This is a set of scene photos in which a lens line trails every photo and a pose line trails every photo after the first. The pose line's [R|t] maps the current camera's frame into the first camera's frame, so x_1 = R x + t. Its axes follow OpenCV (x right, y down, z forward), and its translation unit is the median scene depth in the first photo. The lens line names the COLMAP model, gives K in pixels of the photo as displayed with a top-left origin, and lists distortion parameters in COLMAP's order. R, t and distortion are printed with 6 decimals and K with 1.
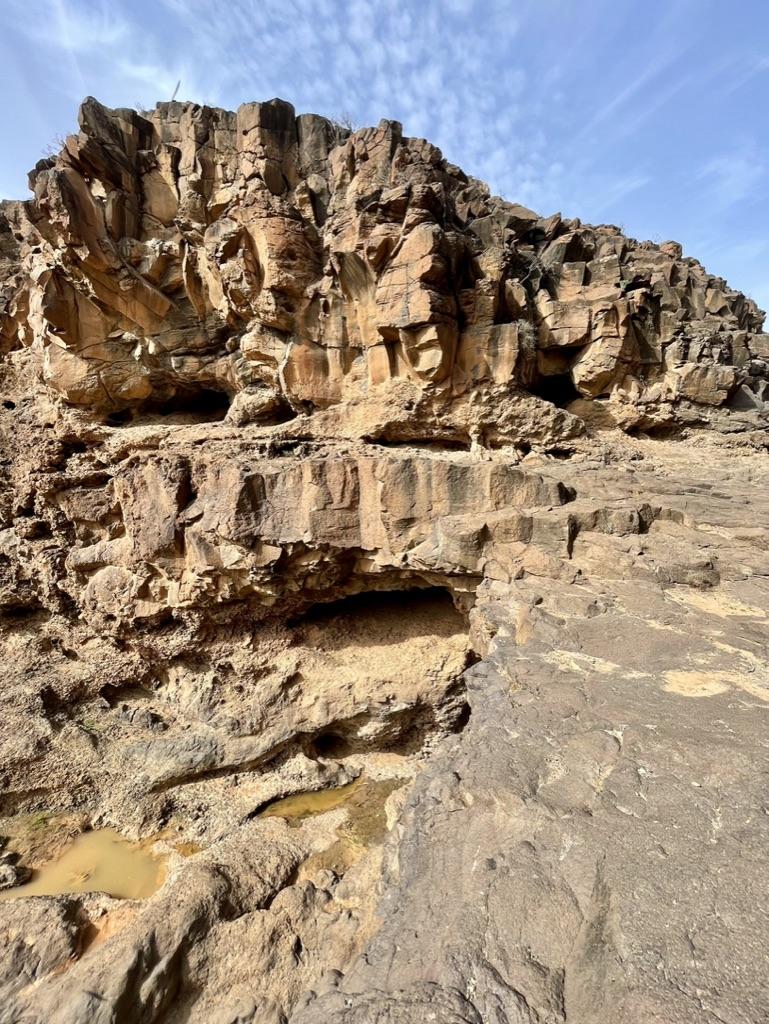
lens RADIAL K [[410.4, 0, 383.2], [0, 410.4, 509.8], [0, 0, 1]] dist [0.002461, -0.000813]
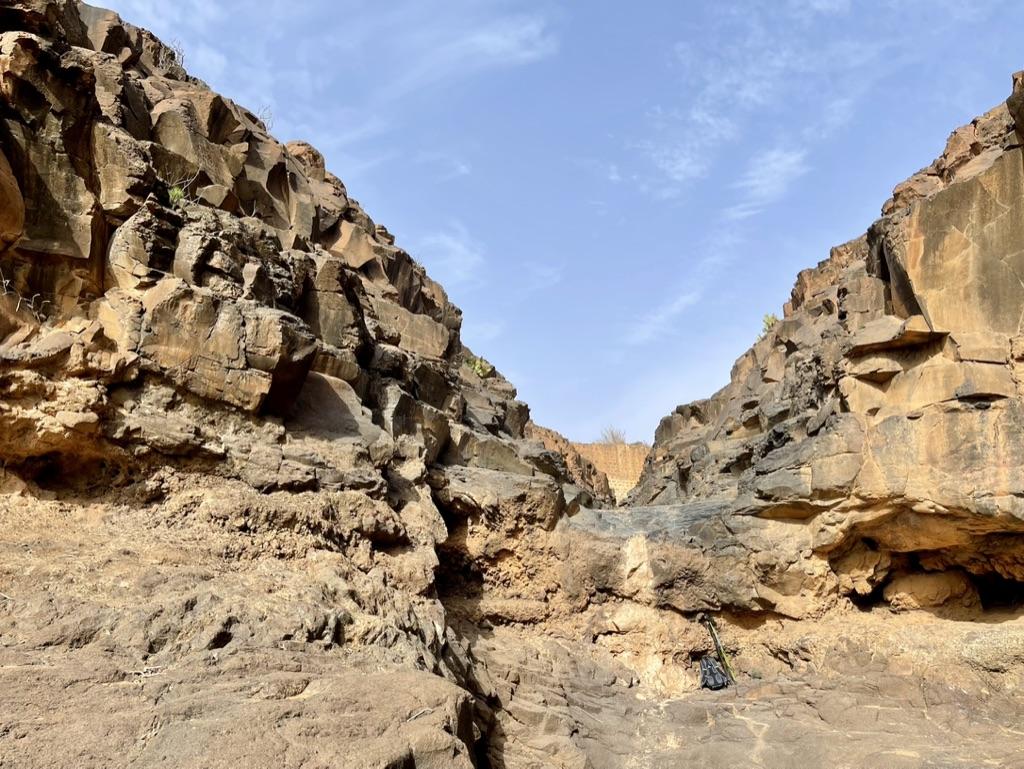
lens RADIAL K [[770.3, 0, 512.0], [0, 770.3, 384.5], [0, 0, 1]] dist [0.075110, -0.100589]
pose [[0.774671, 0.173157, 0.608195, 0.584006], [0.064087, 0.935330, -0.347924, -0.032413], [-0.629108, 0.308504, 0.713476, 0.386996]]
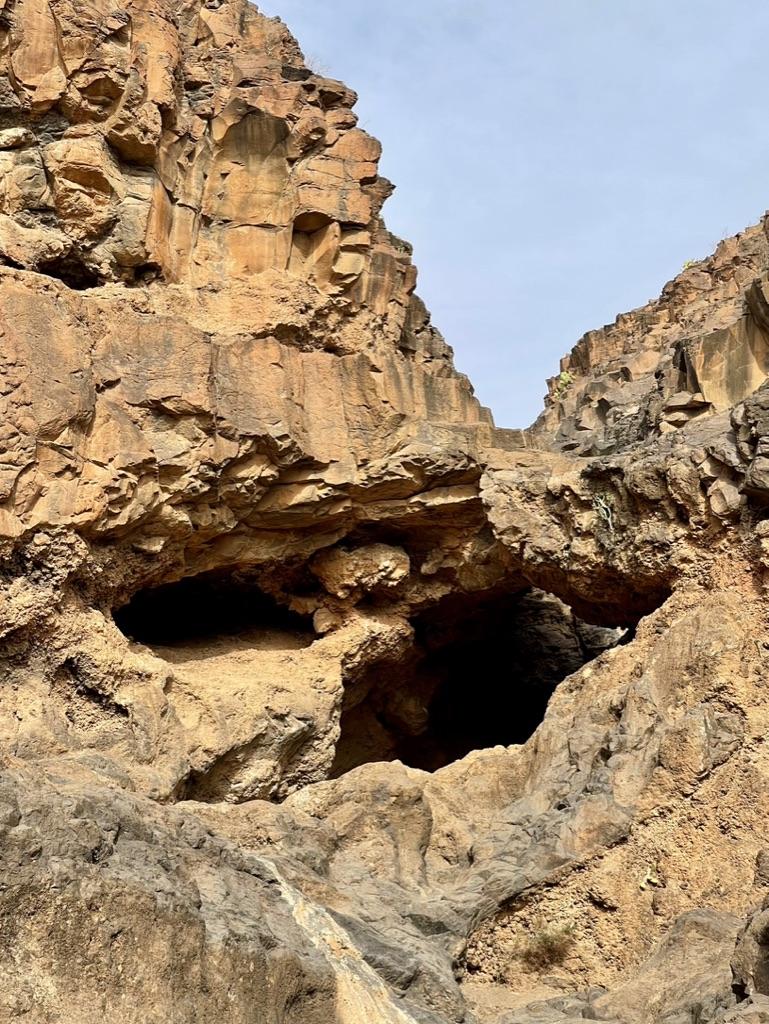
lens RADIAL K [[2089.4, 0, 384.5], [0, 2089.4, 512.0], [0, 0, 1]] dist [0.015322, 1.486156]
pose [[0.493145, 0.198535, 0.846990, -2.925651], [0.127168, 0.946701, -0.295949, 1.211765], [-0.860602, 0.253655, 0.441614, -0.732439]]
